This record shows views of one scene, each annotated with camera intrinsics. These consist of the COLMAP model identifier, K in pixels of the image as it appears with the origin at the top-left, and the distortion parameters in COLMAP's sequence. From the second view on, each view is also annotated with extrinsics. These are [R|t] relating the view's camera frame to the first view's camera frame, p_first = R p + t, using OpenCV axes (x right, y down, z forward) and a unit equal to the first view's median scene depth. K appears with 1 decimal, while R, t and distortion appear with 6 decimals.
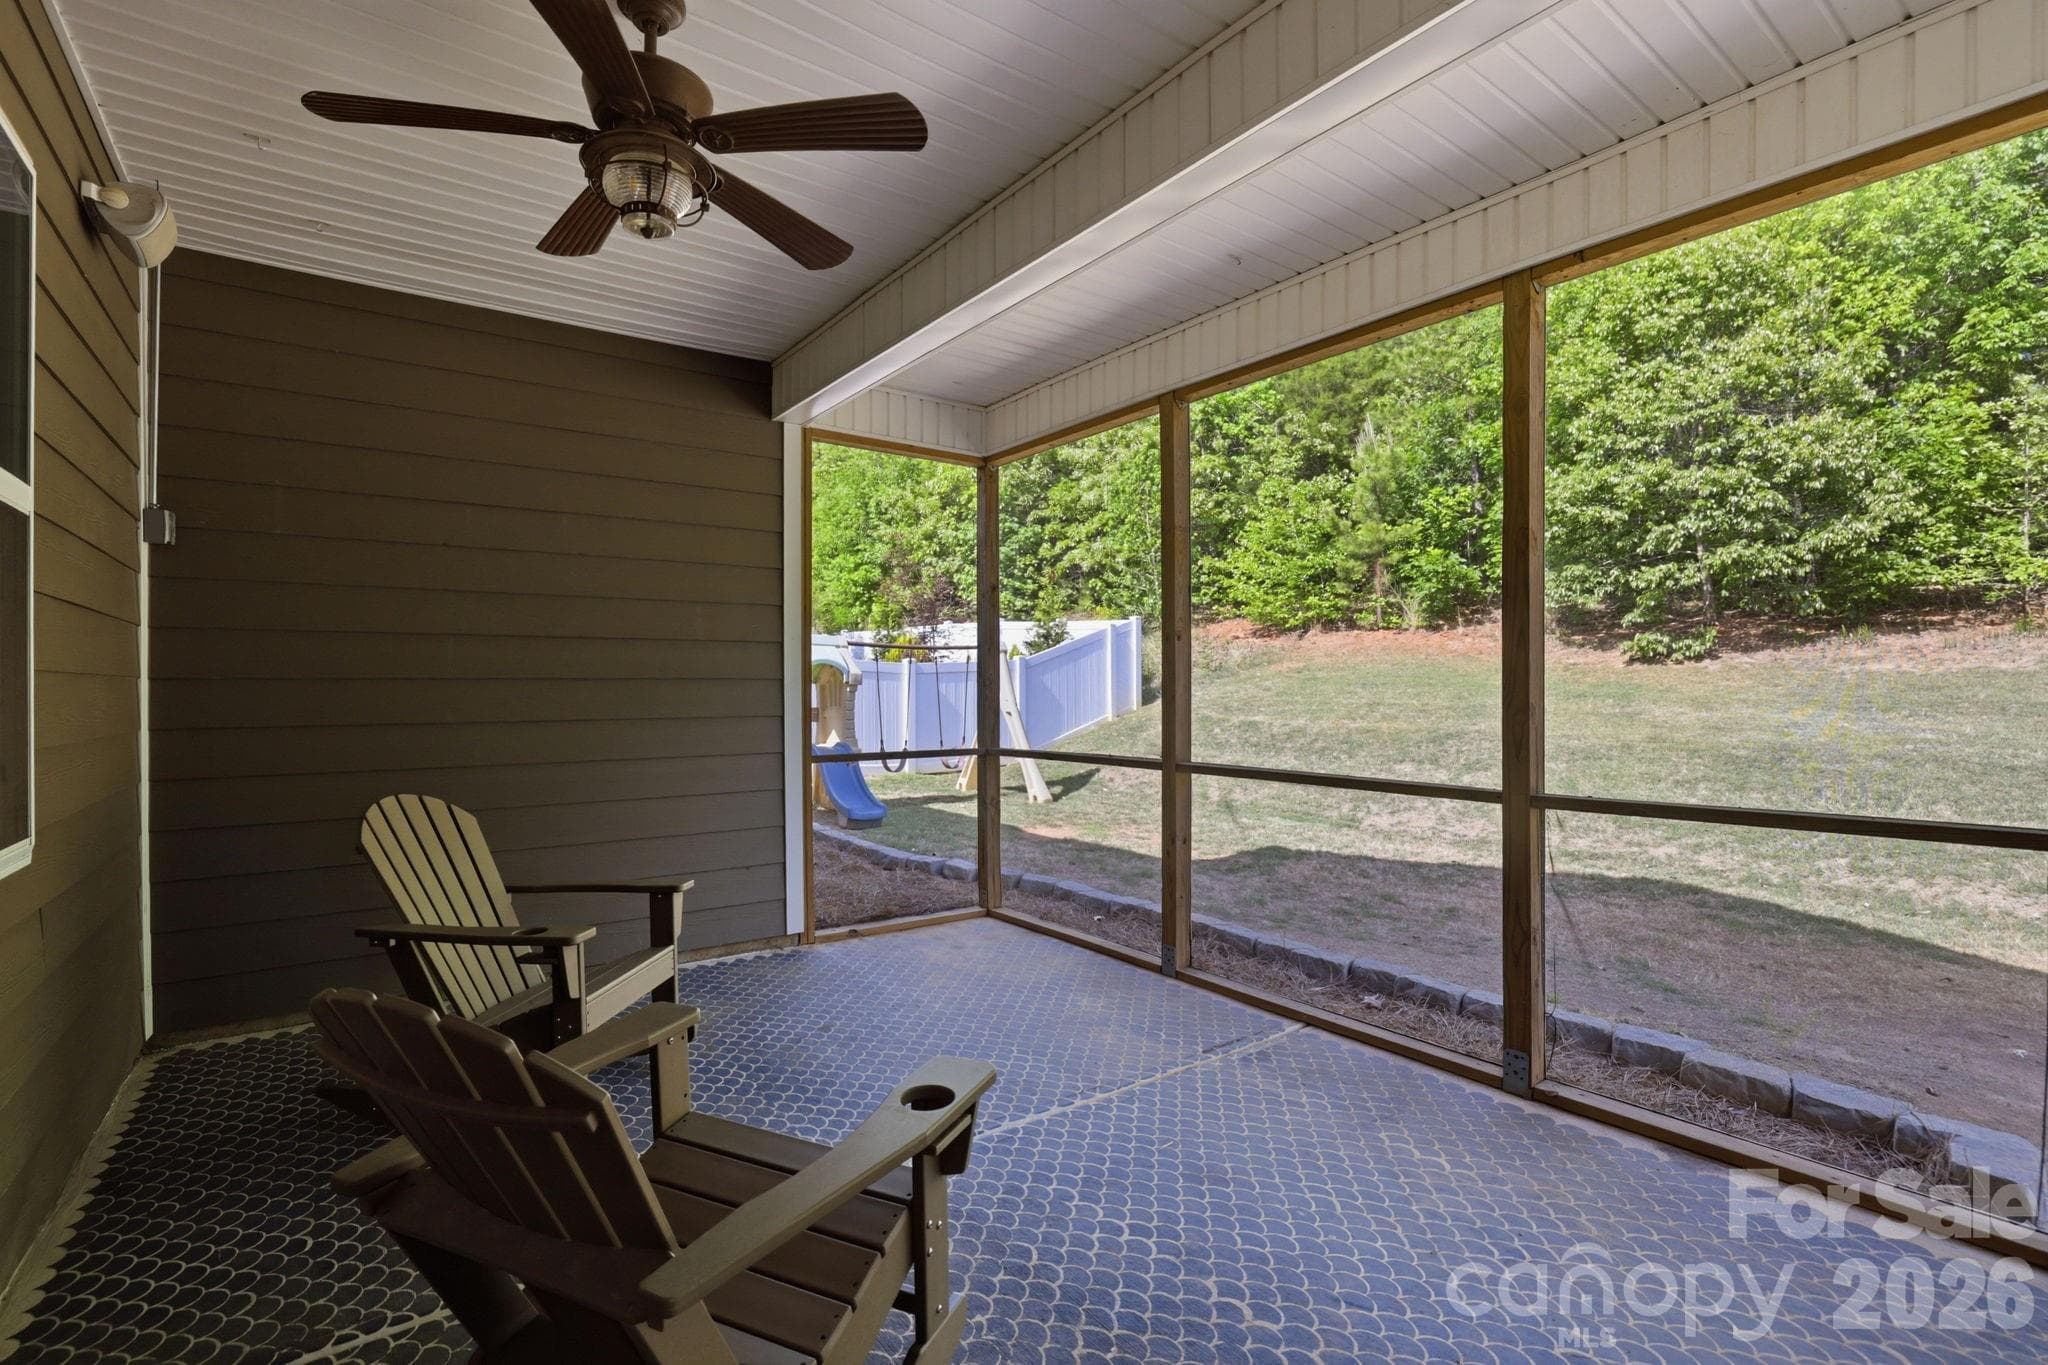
lens RADIAL K [[961.6, 0, 1030.1], [0, 961.6, 684.5], [0, 0, 1]] dist [-0.004505, -0.000263]
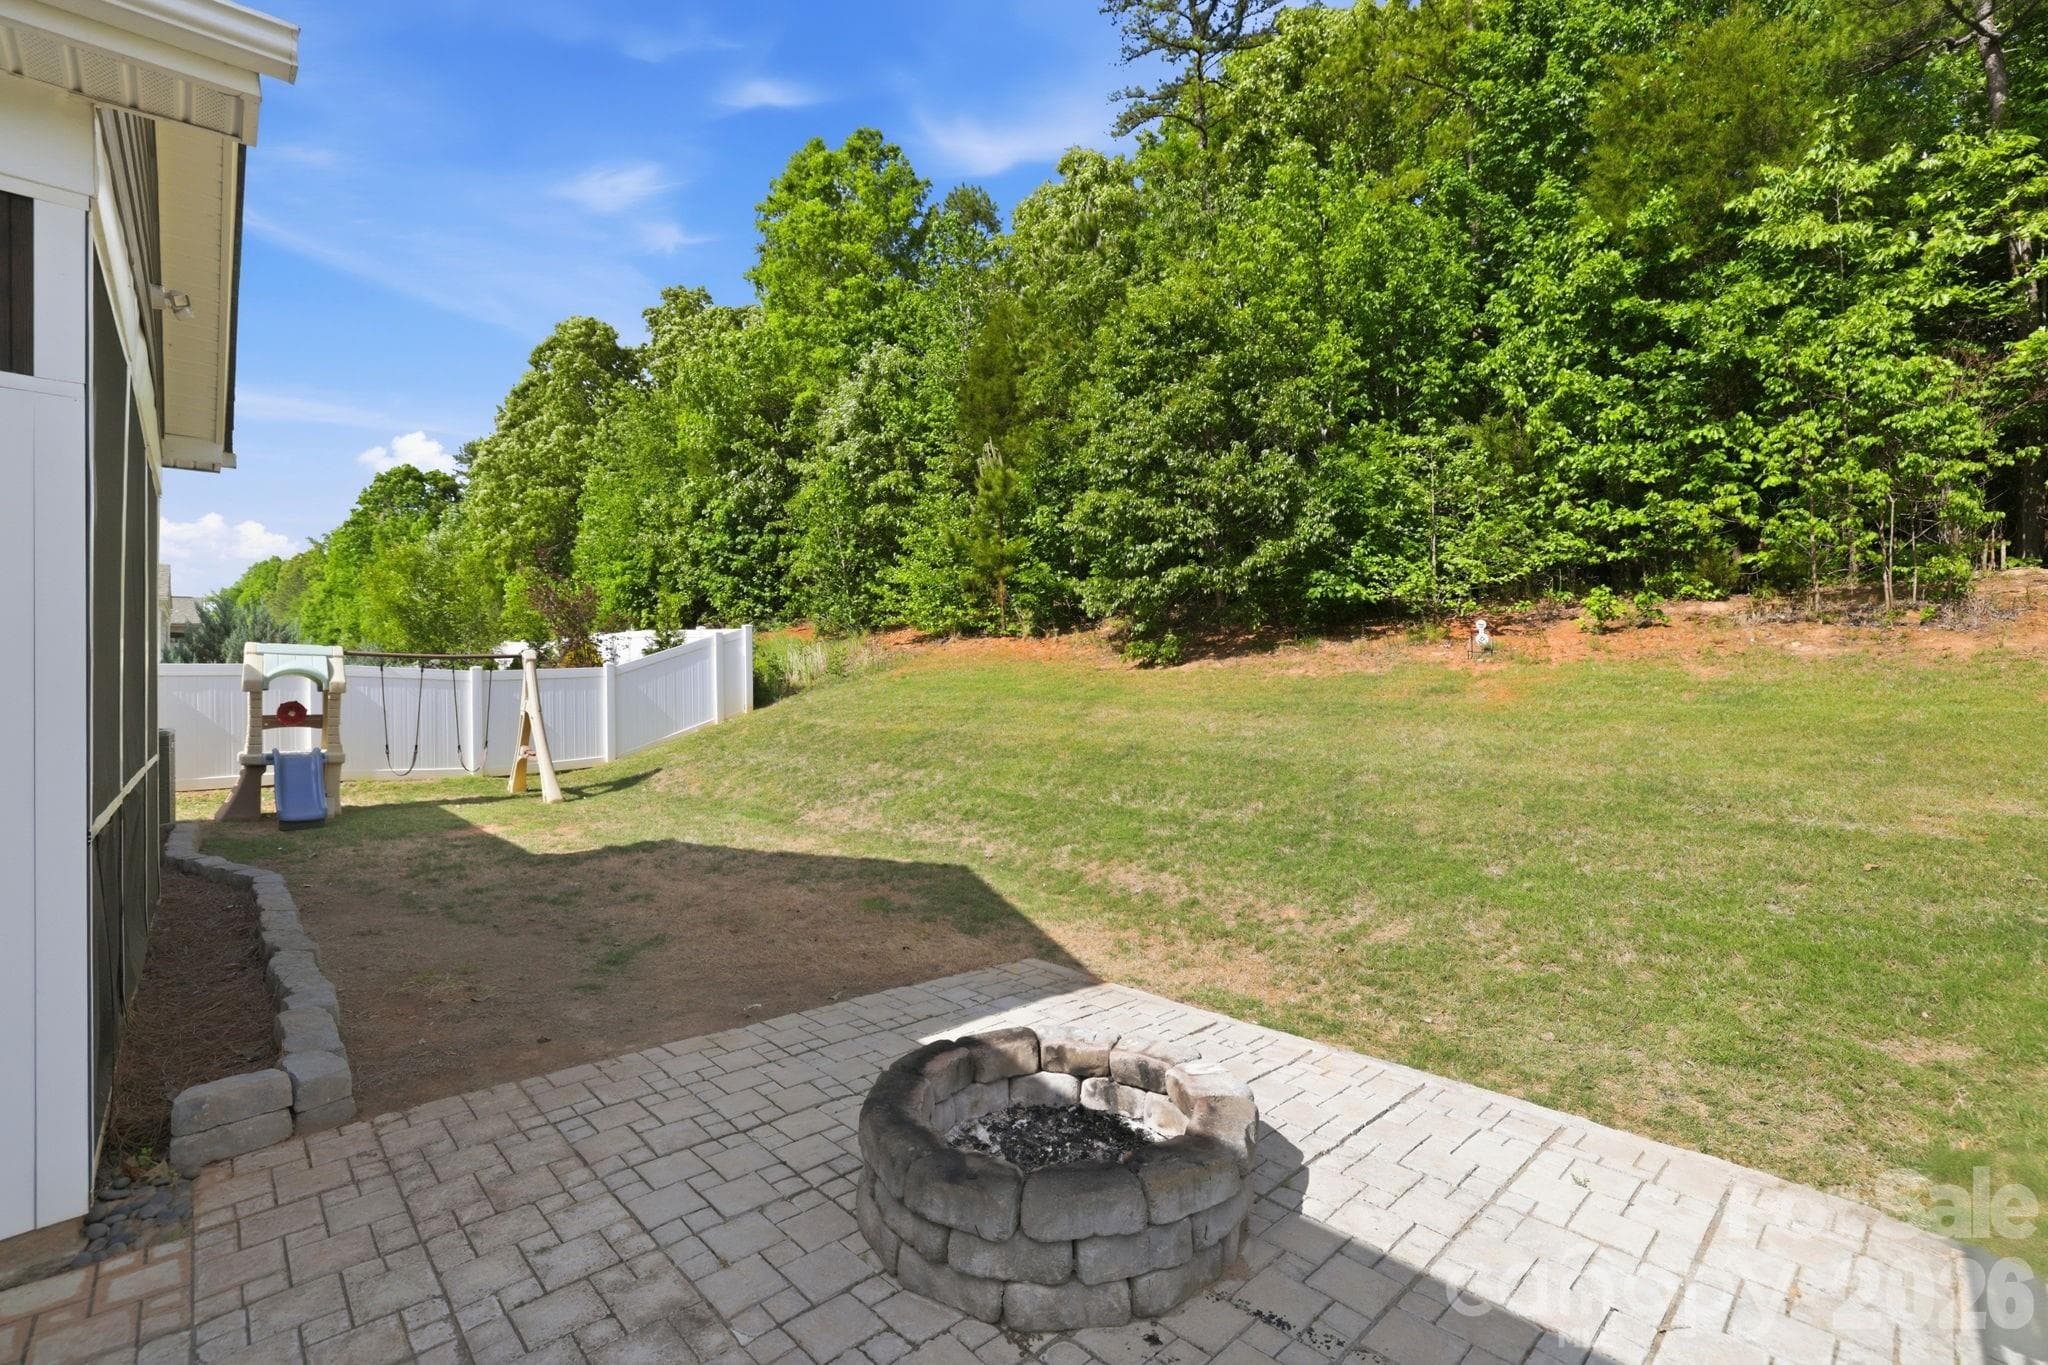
lens RADIAL K [[896.5, 0, 1032.9], [0, 896.5, 683.2], [0, 0, 1]] dist [-0.032111, 0.007244]
pose [[0.992614, -0.005848, 0.121174, 0.301222], [0.005597, 0.999981, 0.002411, -0.006525], [-0.121186, -0.001715, 0.992628, -0.022070]]
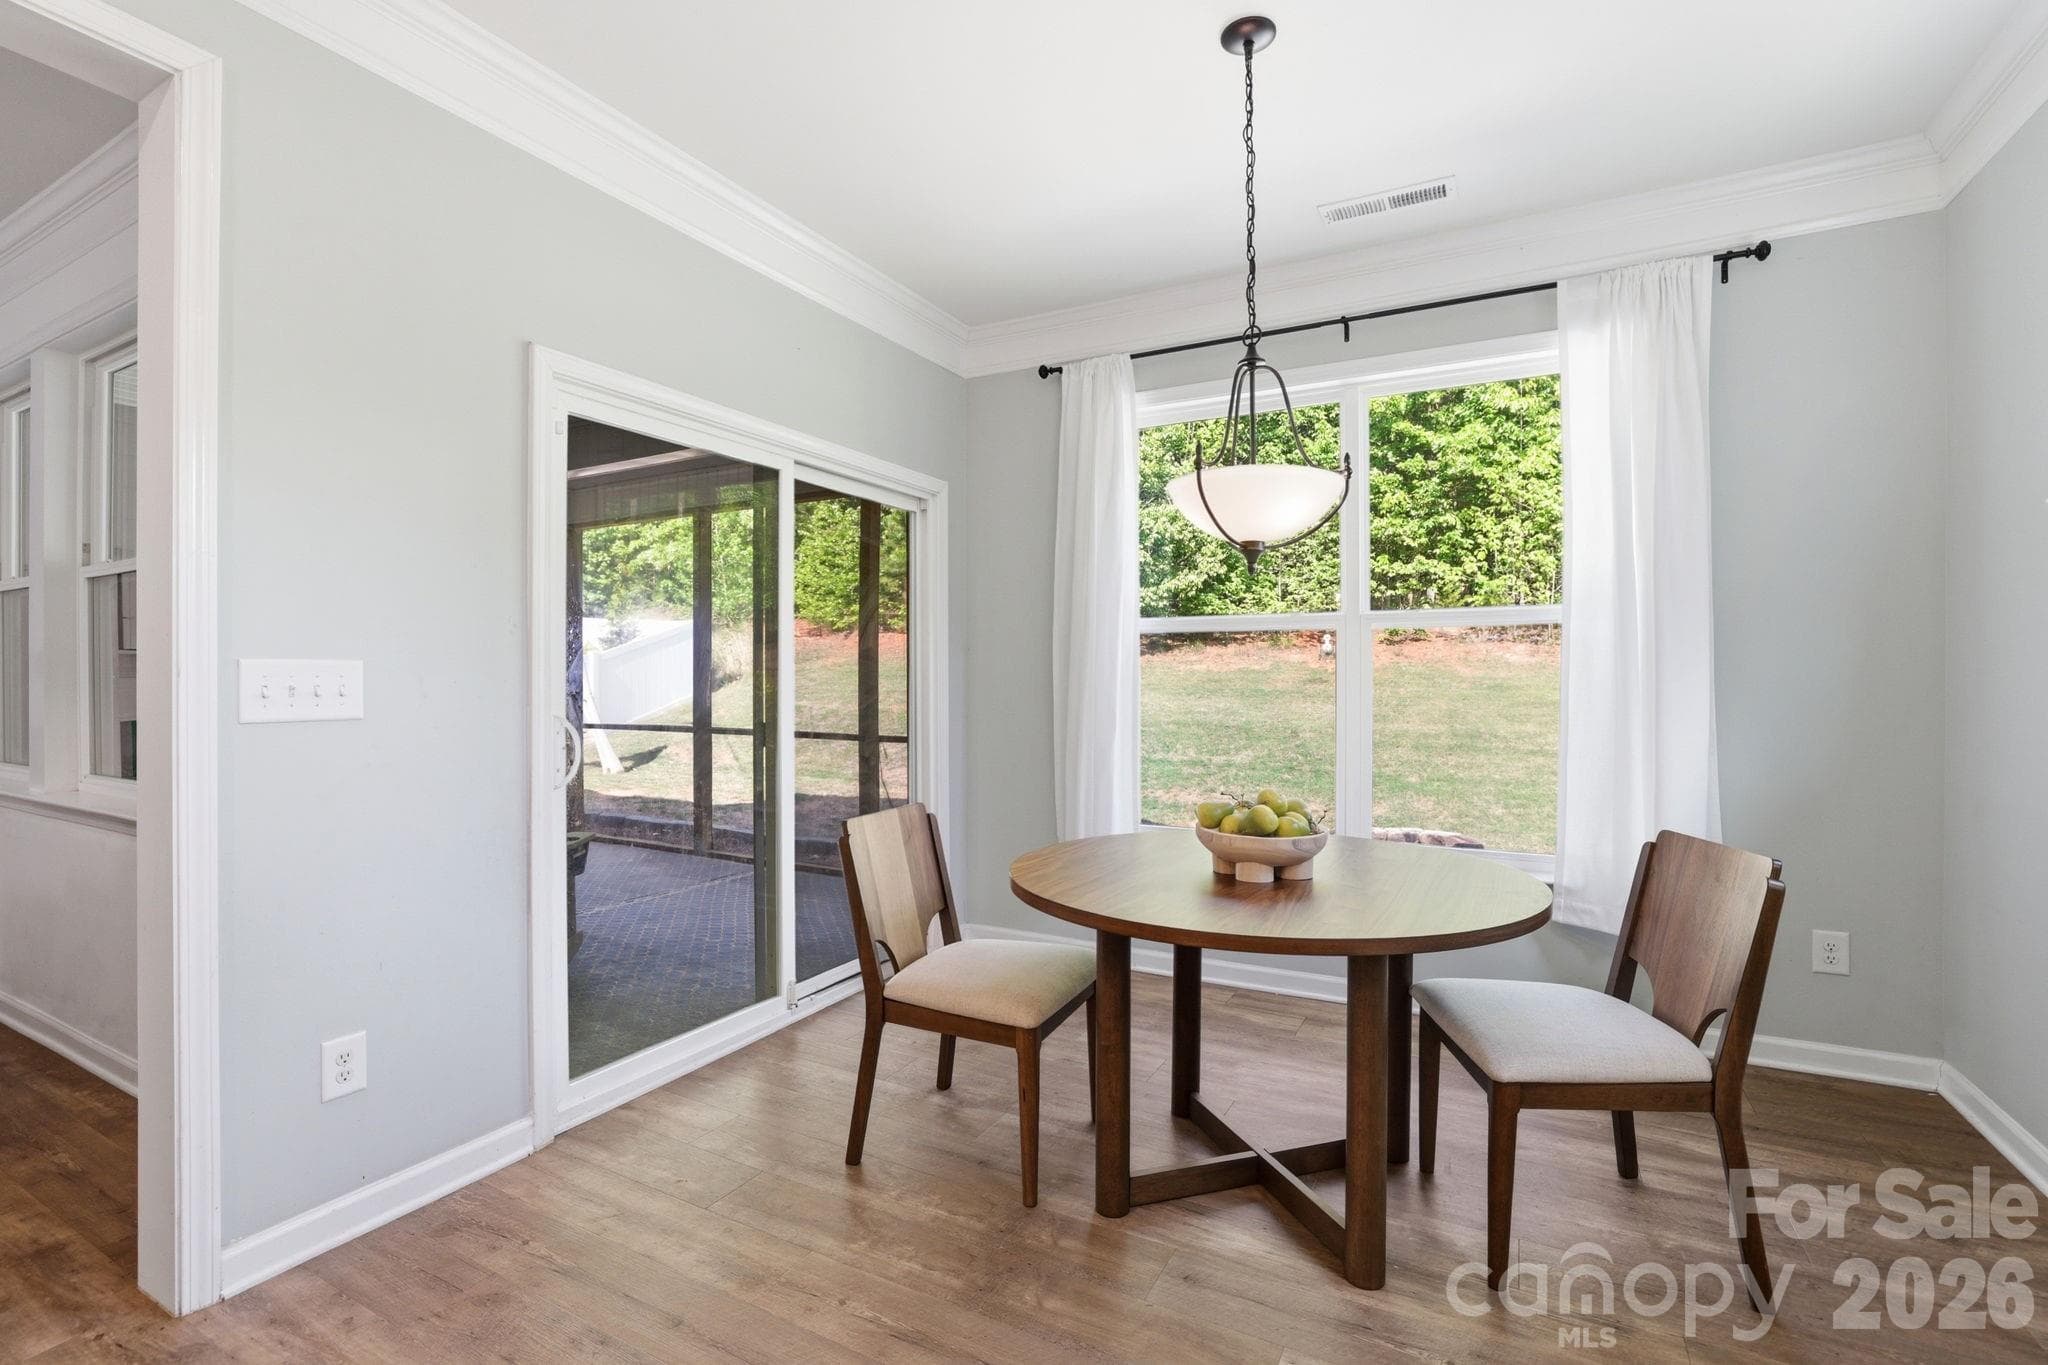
lens RADIAL K [[896.5, 0, 1033.2], [0, 896.5, 682.5], [0, 0, 1]] dist [-0.032111, 0.007244]
pose [[0.899543, 0.001712, 0.436829, -0.002425], [-0.006209, 0.999941, 0.008867, -0.003576], [-0.436788, -0.010688, 0.899501, -0.150999]]
